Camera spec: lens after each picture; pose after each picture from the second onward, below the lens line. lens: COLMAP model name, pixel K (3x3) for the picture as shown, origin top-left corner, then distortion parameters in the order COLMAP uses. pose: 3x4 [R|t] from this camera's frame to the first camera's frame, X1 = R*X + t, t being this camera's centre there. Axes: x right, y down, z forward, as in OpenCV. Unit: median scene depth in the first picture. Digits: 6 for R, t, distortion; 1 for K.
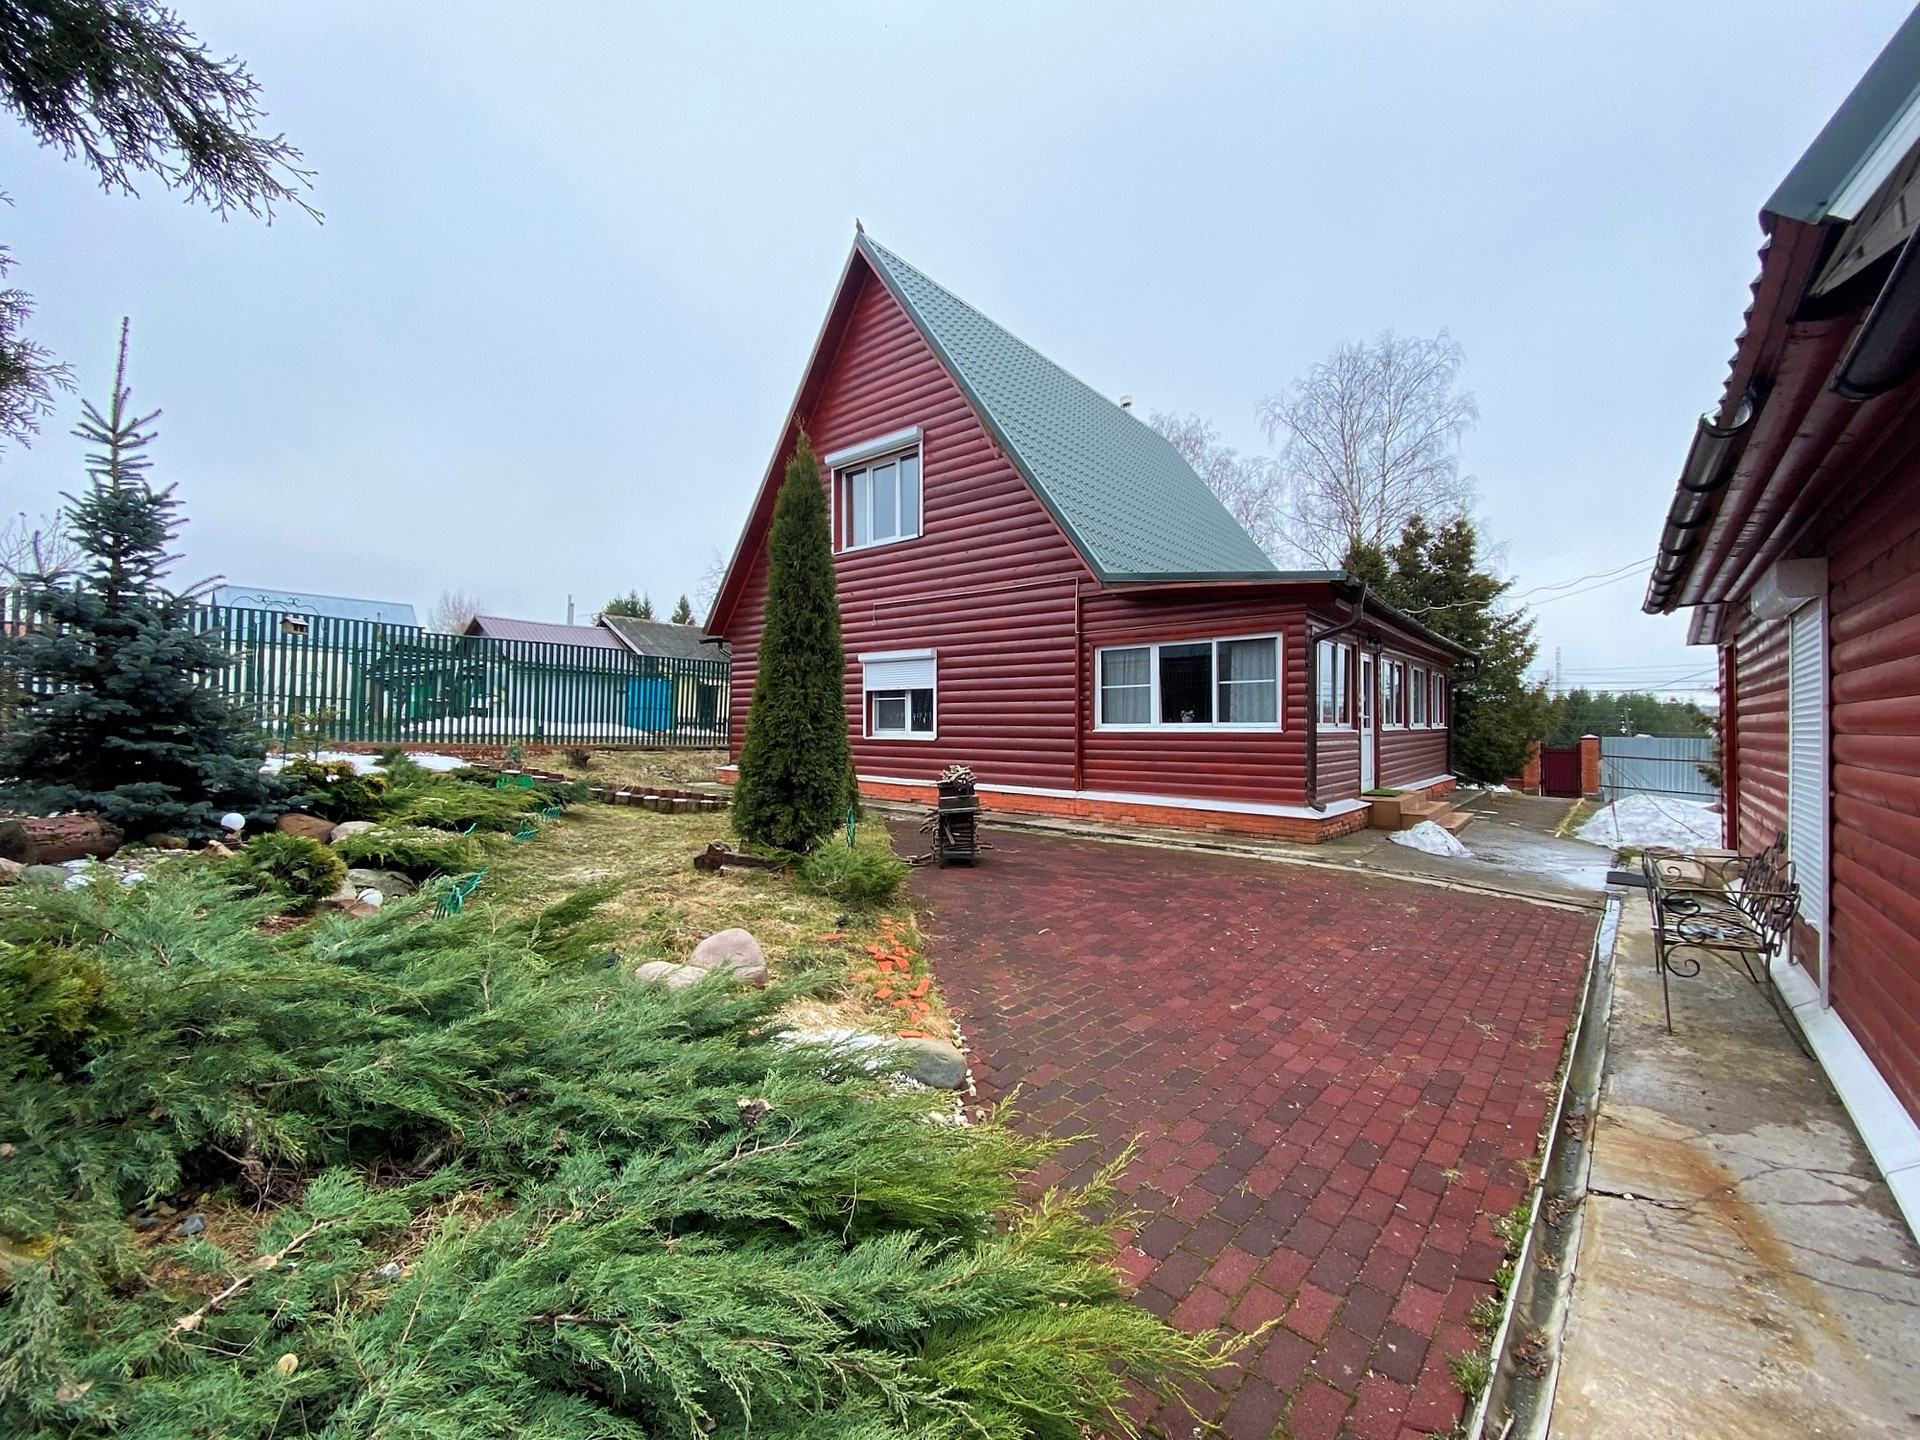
lens RADIAL K [[786.3, 0, 940.3], [0, 786.3, 708.7], [0, 0, 1]] dist [-0.009797, -0.003621]
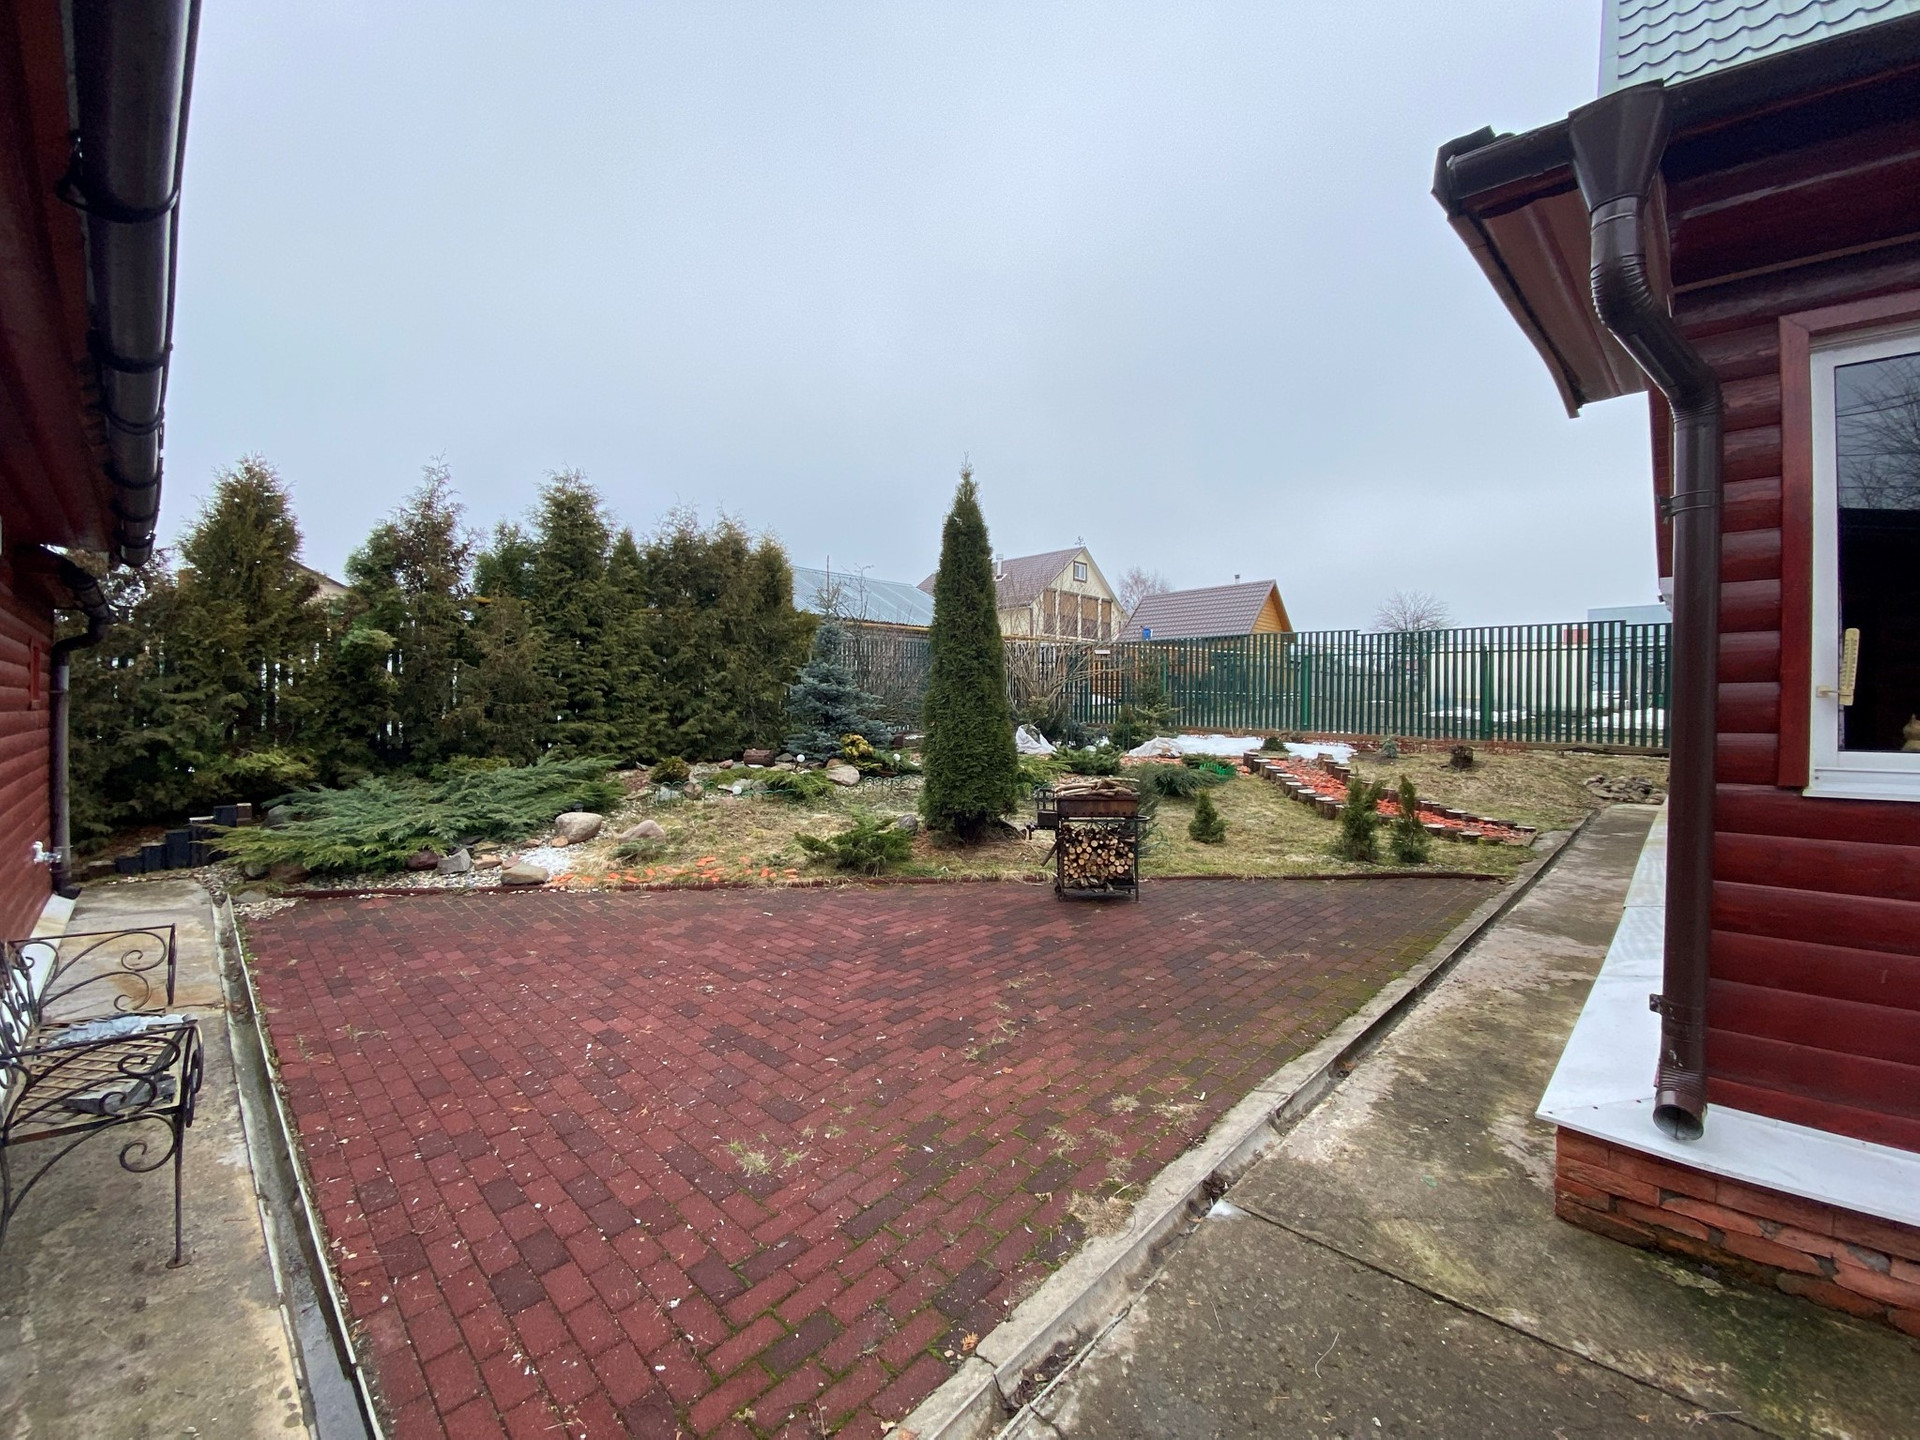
lens RADIAL K [[786.3, 0, 953.2], [0, 786.3, 715.9], [0, 0, 1]] dist [-0.009797, -0.003621]
pose [[-0.053229, 0.004470, -0.998572, 1.468500], [0.016361, 0.999860, 0.003604, 0.013088], [0.998448, -0.016146, -0.053294, 1.620351]]
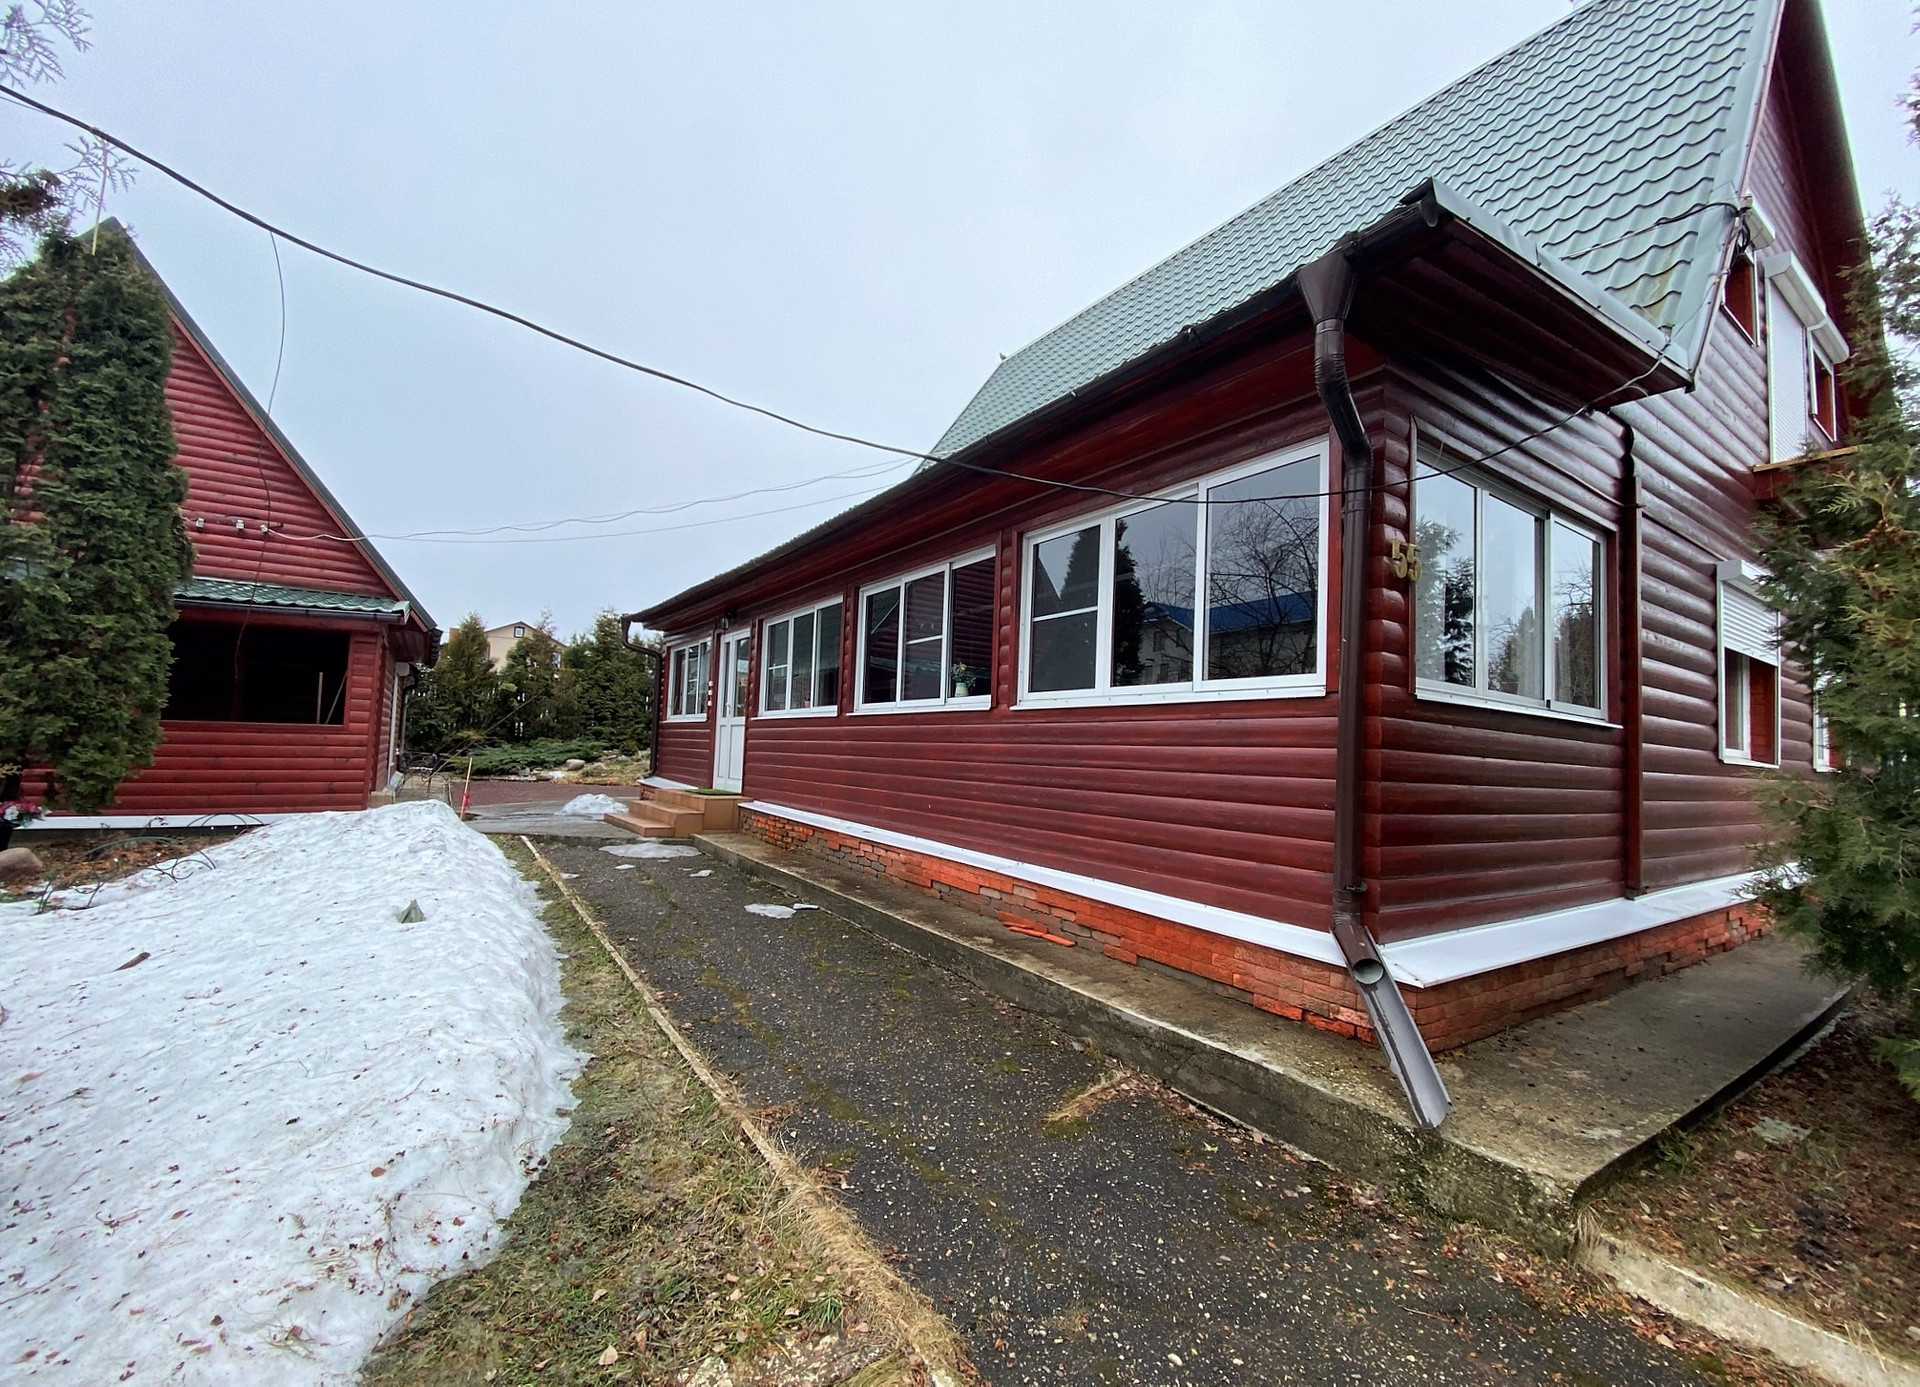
lens RADIAL K [[796.2, 0, 958.9], [0, 796.2, 704.3], [0, 0, 1]] dist [-0.006050, -0.000268]
pose [[-0.258790, -0.071121, -0.963312, 3.128443], [-0.020597, 0.997465, -0.068110, 0.148950], [0.965714, 0.002215, -0.259599, 3.494851]]
